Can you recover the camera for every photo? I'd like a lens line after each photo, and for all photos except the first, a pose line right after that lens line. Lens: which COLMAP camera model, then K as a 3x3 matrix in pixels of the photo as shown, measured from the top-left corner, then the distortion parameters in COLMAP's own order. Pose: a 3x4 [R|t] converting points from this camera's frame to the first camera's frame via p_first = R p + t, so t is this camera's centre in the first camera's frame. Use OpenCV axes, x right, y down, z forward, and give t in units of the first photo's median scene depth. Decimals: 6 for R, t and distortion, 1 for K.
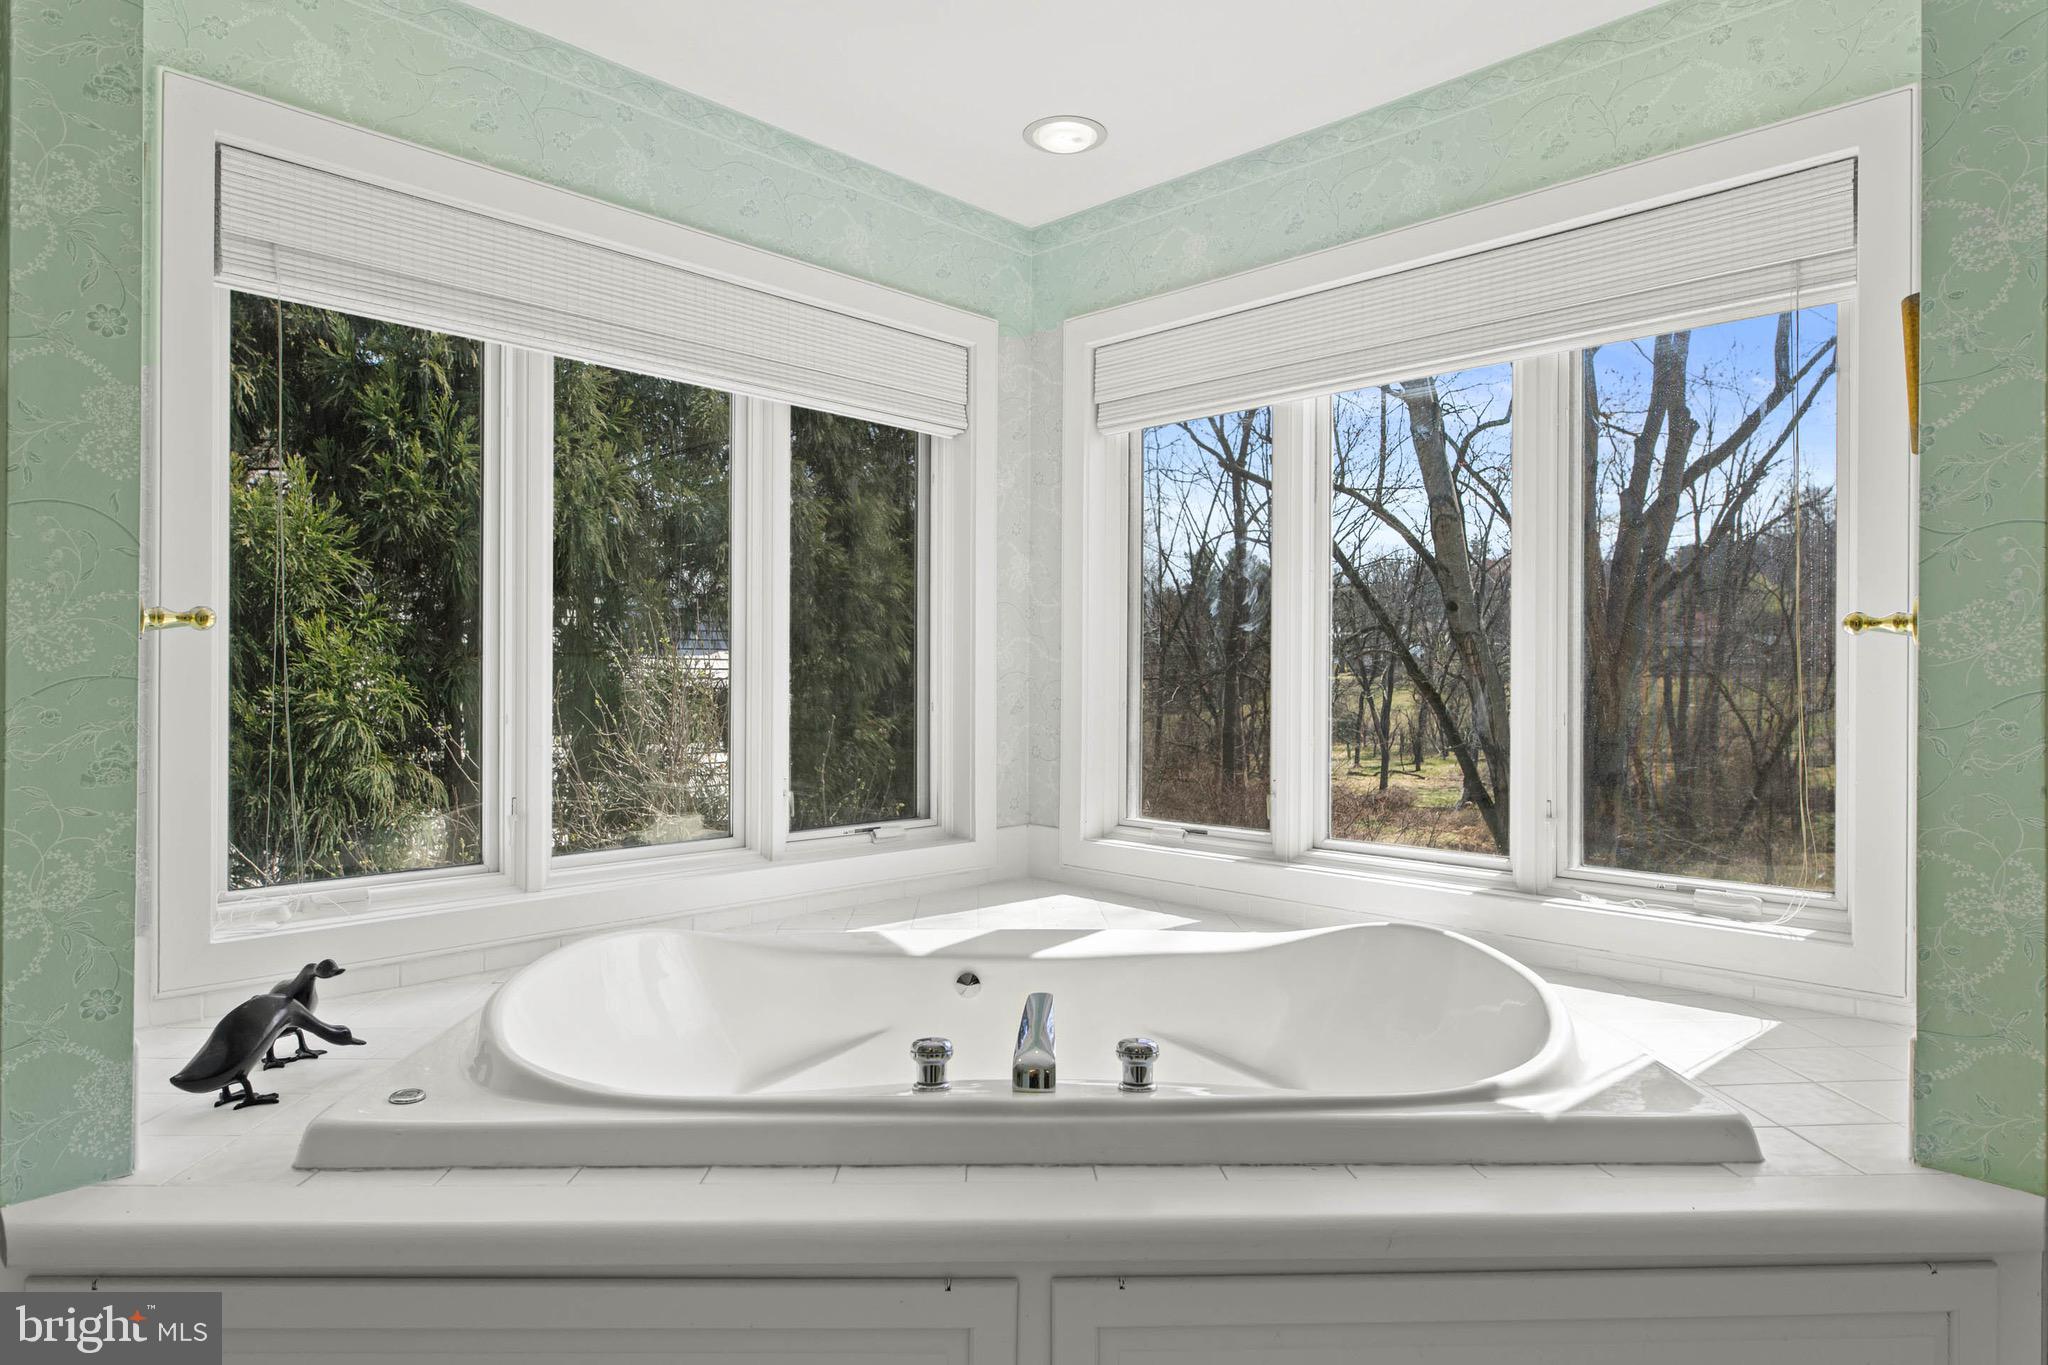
lens RADIAL K [[1179.2, 0, 1024.5], [0, 1179.2, 682.3], [0, 0, 1]] dist [0.002061, -0.000819]
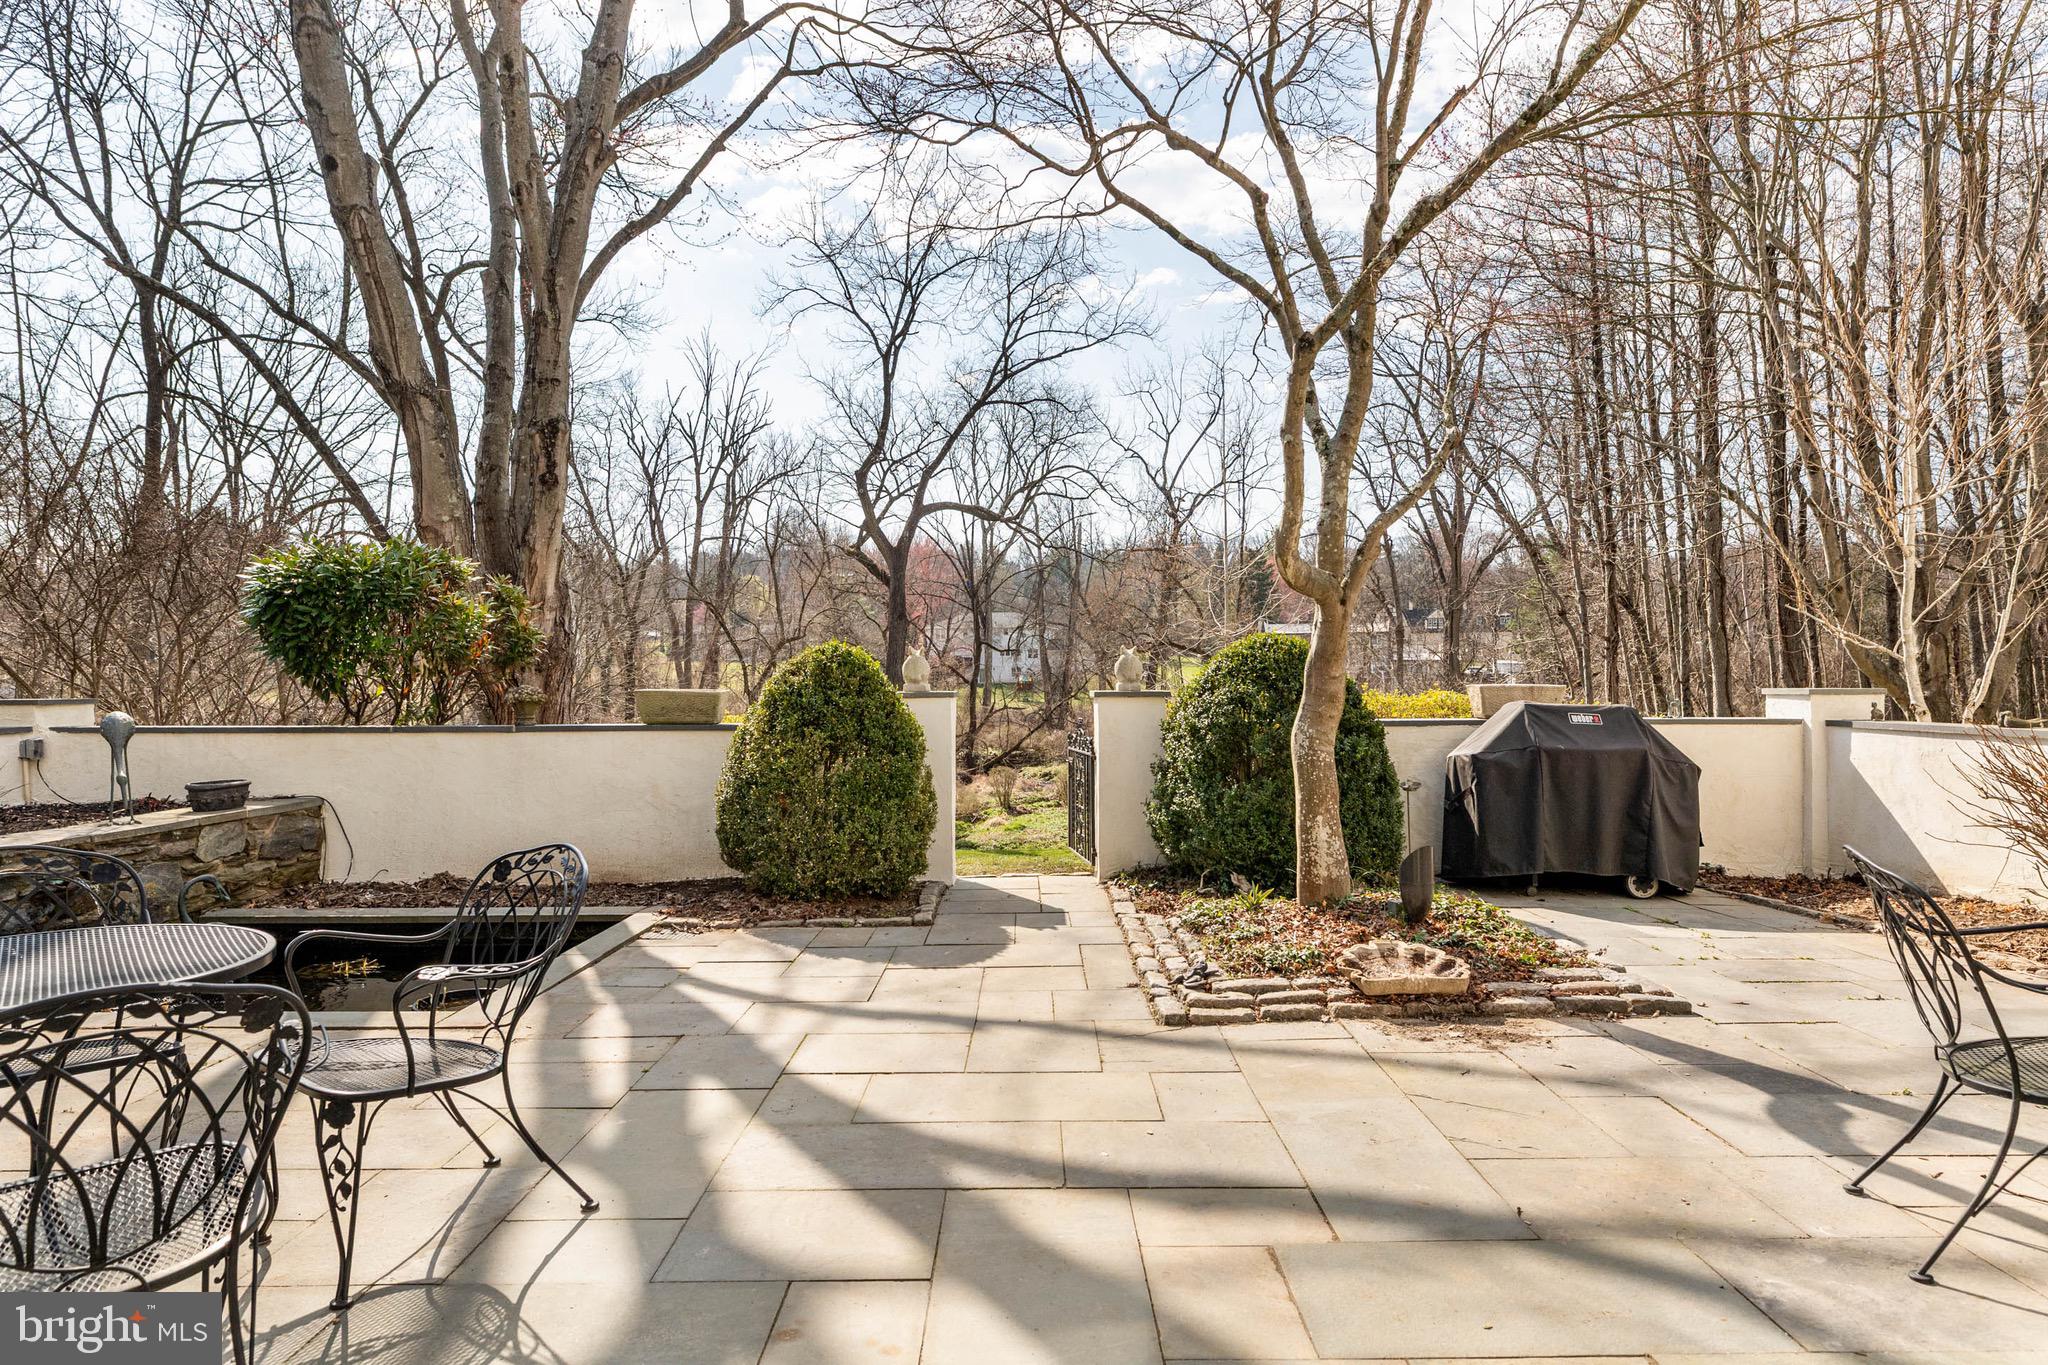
lens RADIAL K [[1179.2, 0, 1024.5], [0, 1179.2, 689.4], [0, 0, 1]] dist [0.002061, -0.000819]
pose [[0.712066, -0.012416, 0.702003, 0.052182], [0.009700, 0.999922, 0.007846, 0.083863], [-0.702045, 0.001223, 0.712131, 0.065931]]
